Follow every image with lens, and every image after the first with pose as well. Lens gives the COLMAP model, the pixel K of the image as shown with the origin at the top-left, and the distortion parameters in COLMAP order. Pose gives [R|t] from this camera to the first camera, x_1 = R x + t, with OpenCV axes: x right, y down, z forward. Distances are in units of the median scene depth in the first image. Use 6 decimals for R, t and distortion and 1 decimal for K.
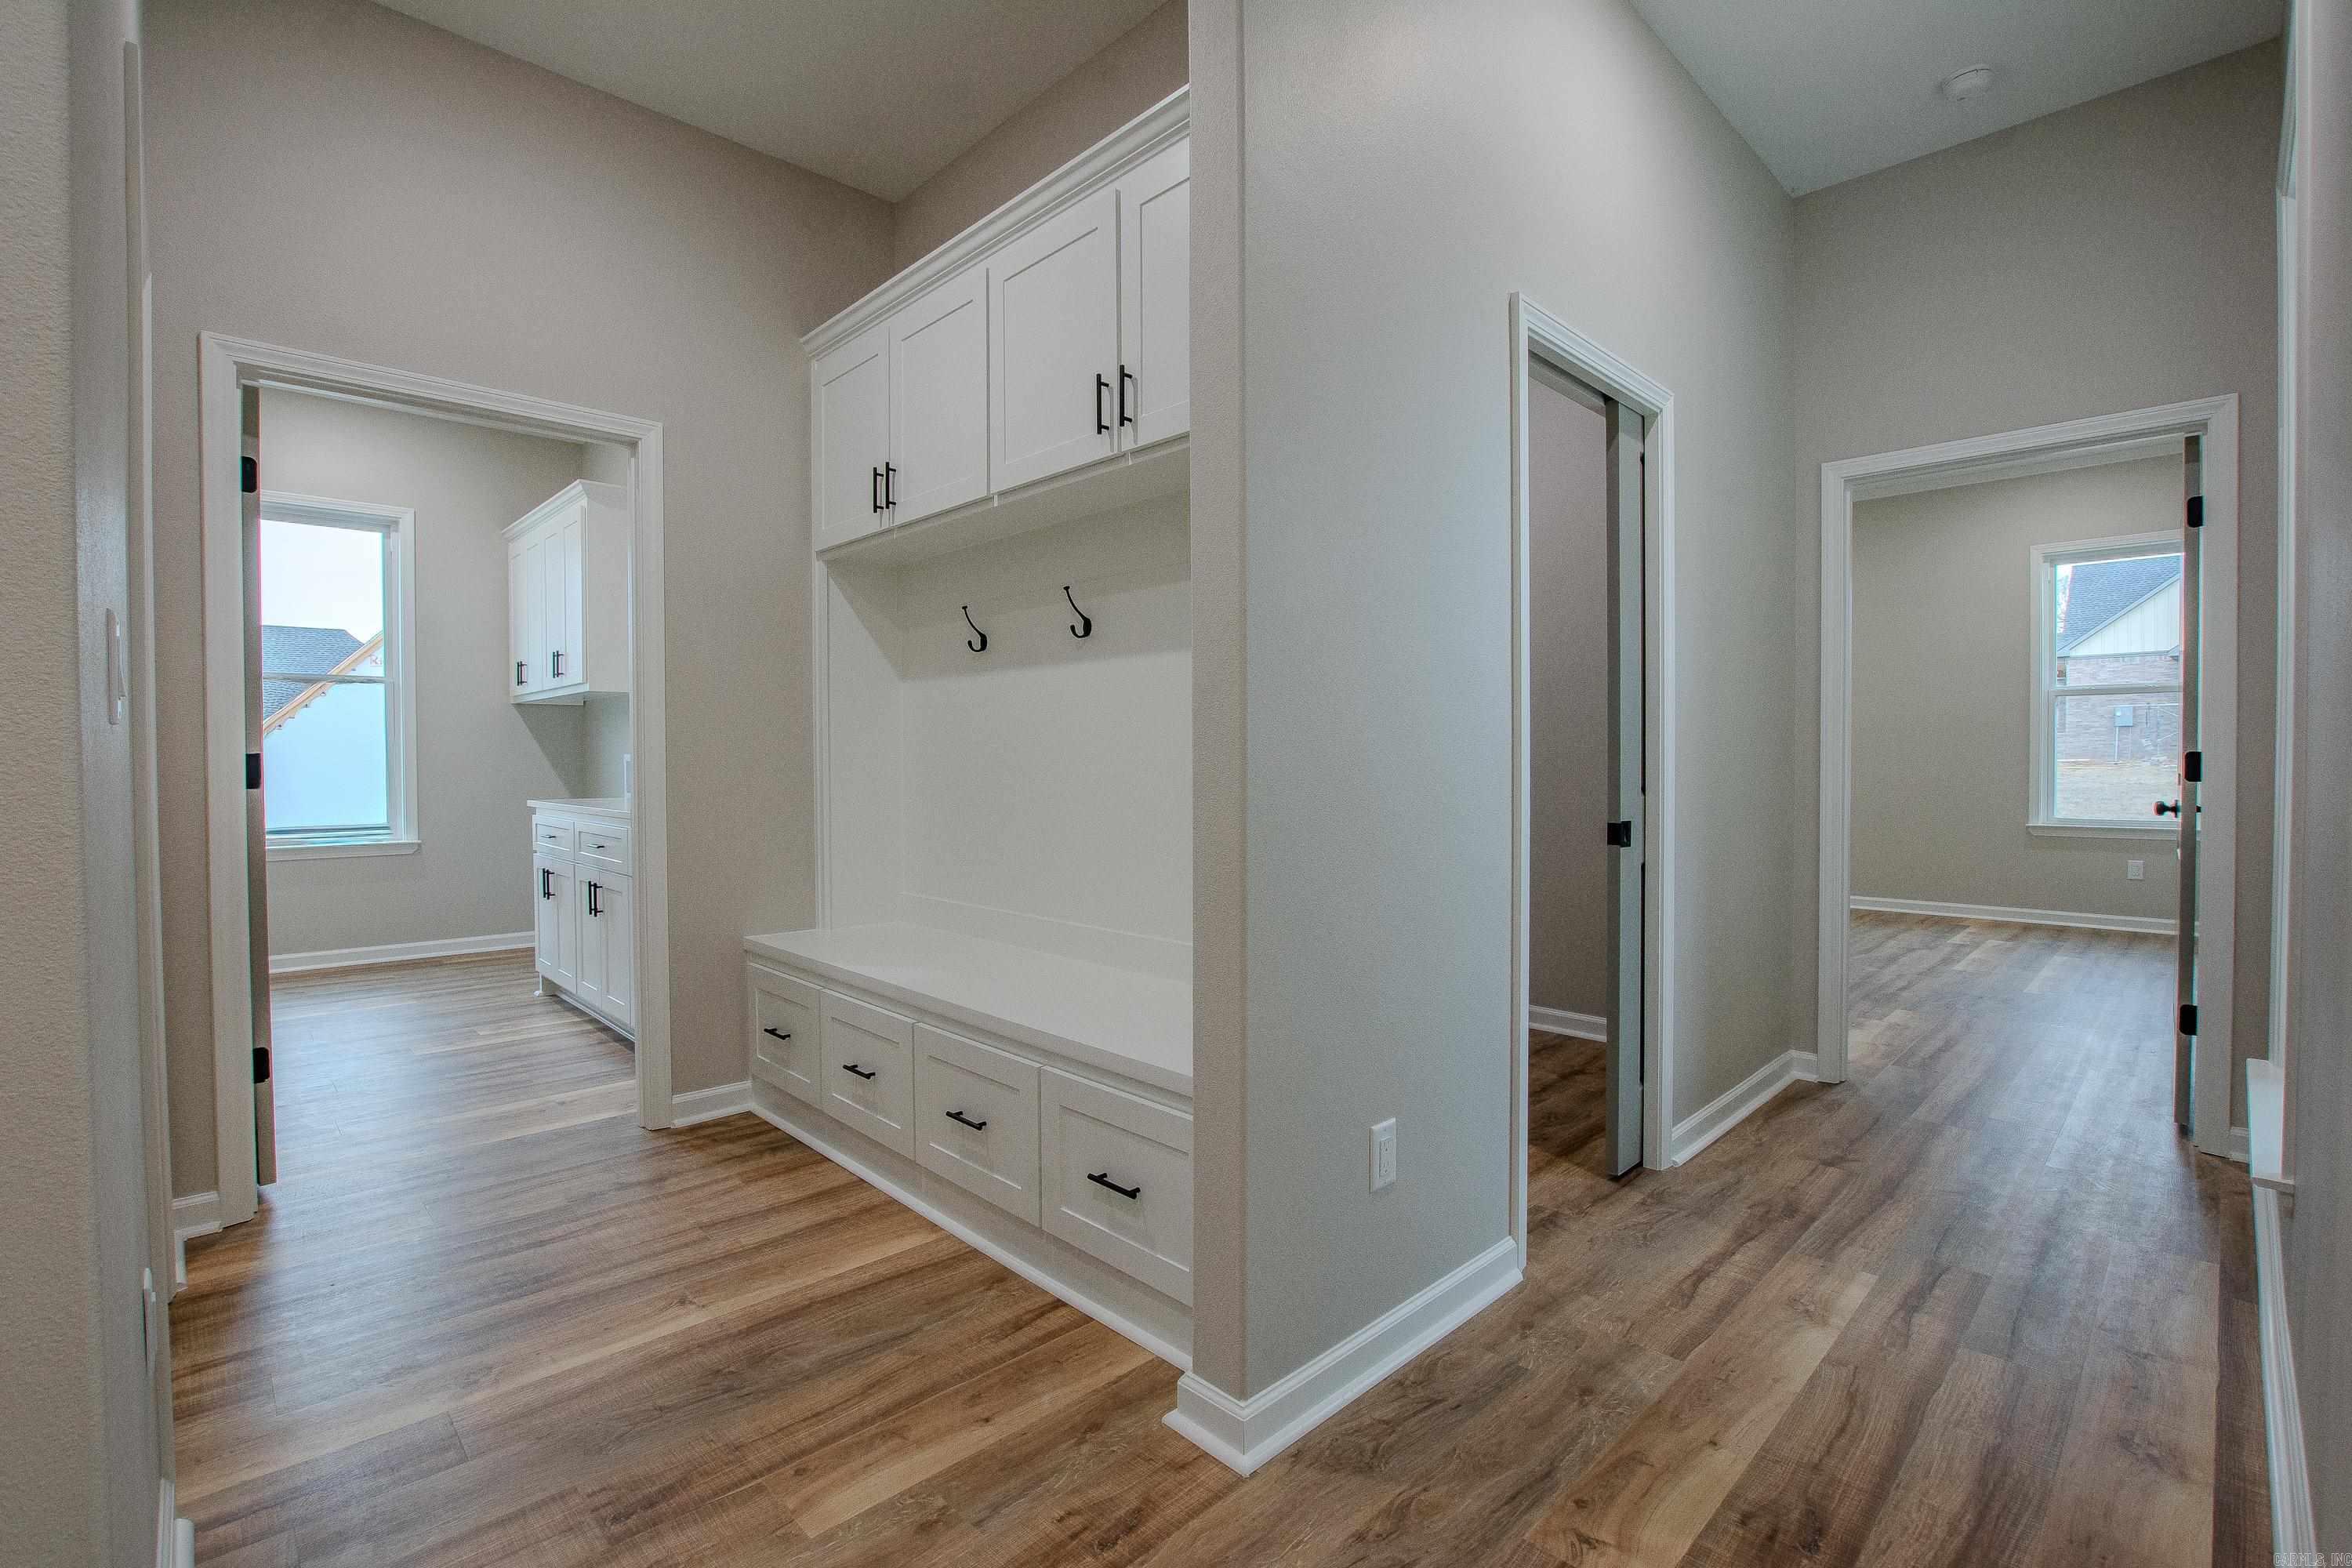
lens RADIAL K [[1038.4, 0, 1176.0], [0, 1038.4, 784.0], [0, 0, 1]] dist [-0.043186, 0.000050]
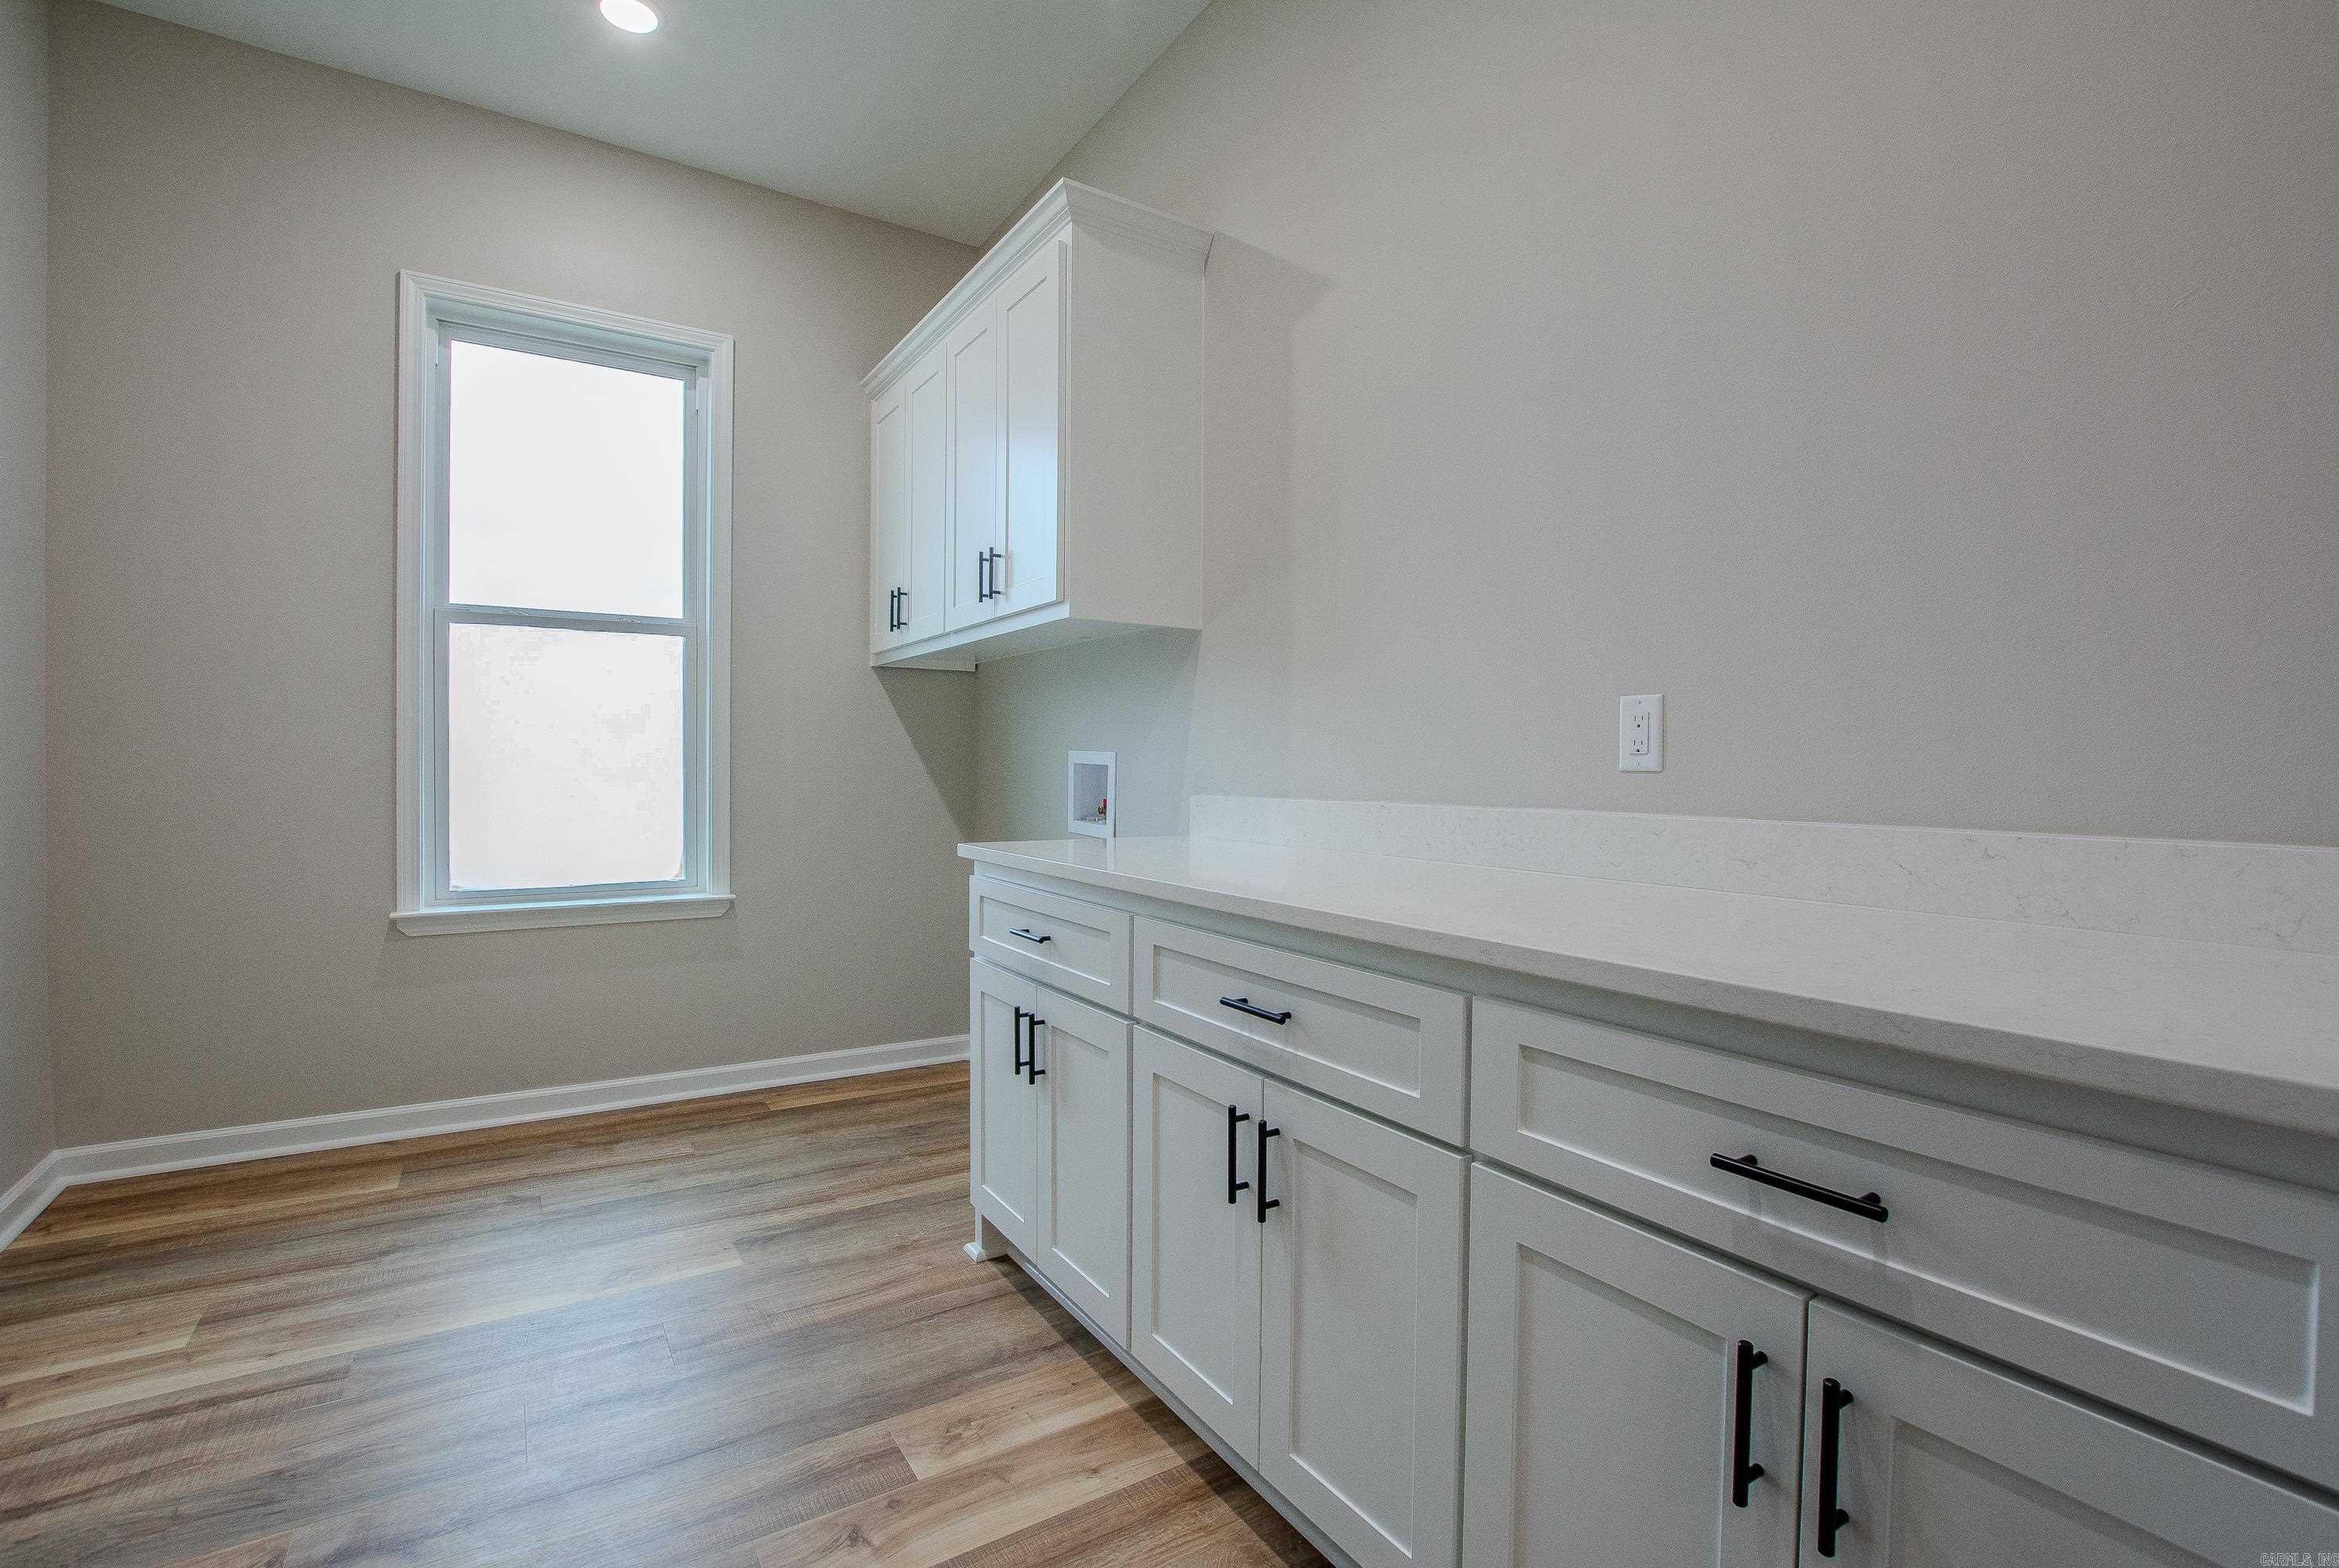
lens RADIAL K [[1021.5, 0, 1169.5], [0, 1021.5, 784.0], [0, 0, 1]] dist [-0.043706, -0.000010]
pose [[0.978822, 0.016861, -0.204019, -0.392432], [-0.017942, 0.999833, -0.003446, -0.010780], [0.203927, 0.007034, 0.978961, 0.492590]]
